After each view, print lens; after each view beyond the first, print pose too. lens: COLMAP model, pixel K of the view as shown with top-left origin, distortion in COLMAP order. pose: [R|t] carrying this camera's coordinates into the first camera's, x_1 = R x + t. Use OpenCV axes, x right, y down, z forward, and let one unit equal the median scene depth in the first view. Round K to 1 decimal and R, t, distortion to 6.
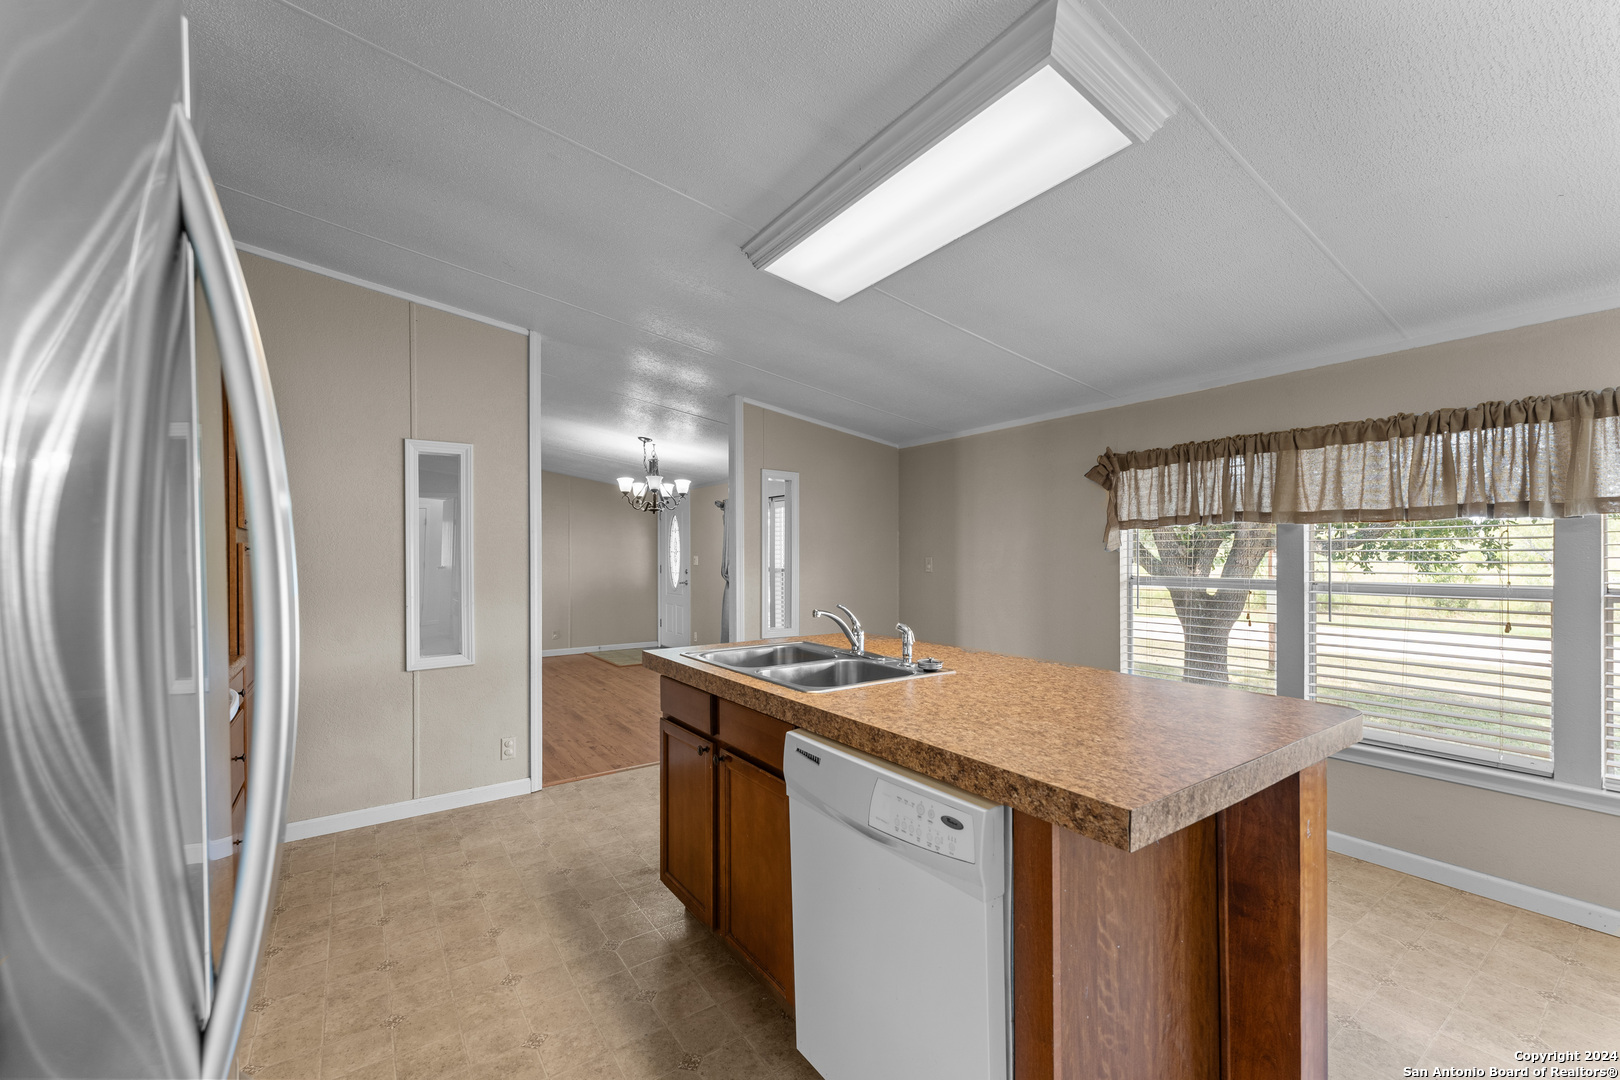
lens RADIAL K [[657.1, 0, 805.1], [0, 657.1, 552.9], [0, 0, 1]] dist [0.000666, 0.000026]
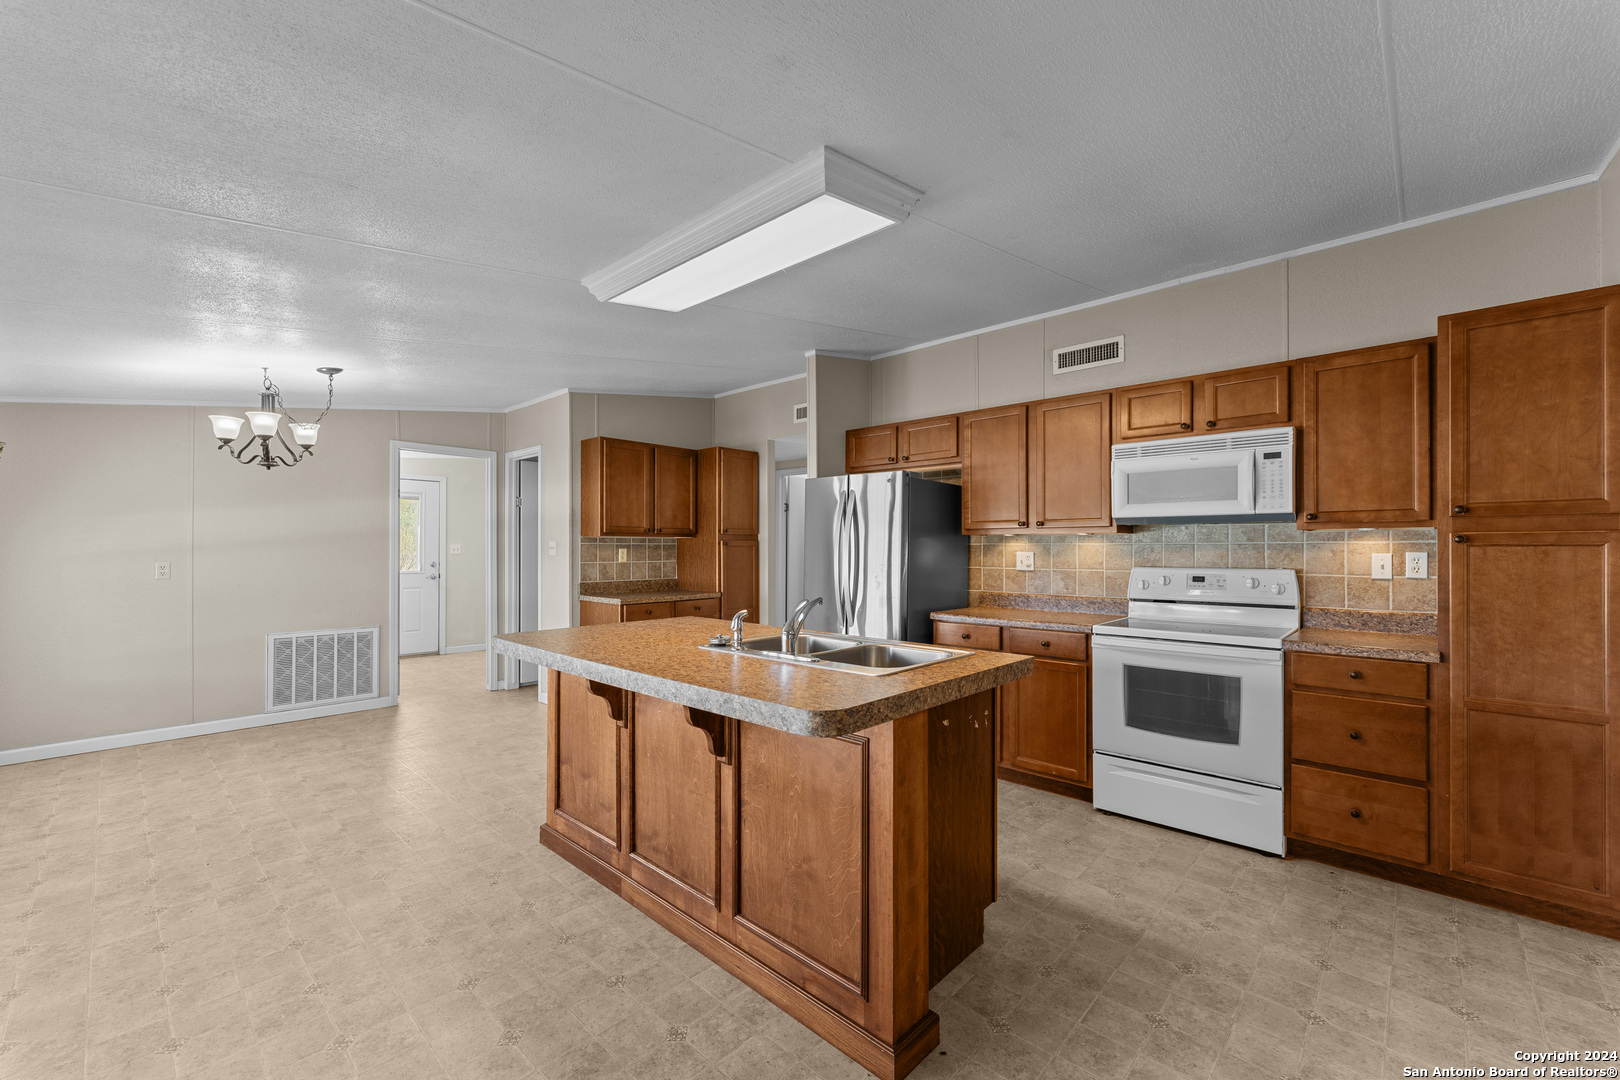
lens RADIAL K [[657.1, 0, 805.1], [0, 657.1, 552.9], [0, 0, 1]] dist [0.000666, 0.000026]
pose [[-0.977506, 0.002984, -0.210888, 0.236756], [0.002433, 0.999993, 0.002871, 0.007978], [0.210895, 0.002293, -0.977506, 1.794147]]
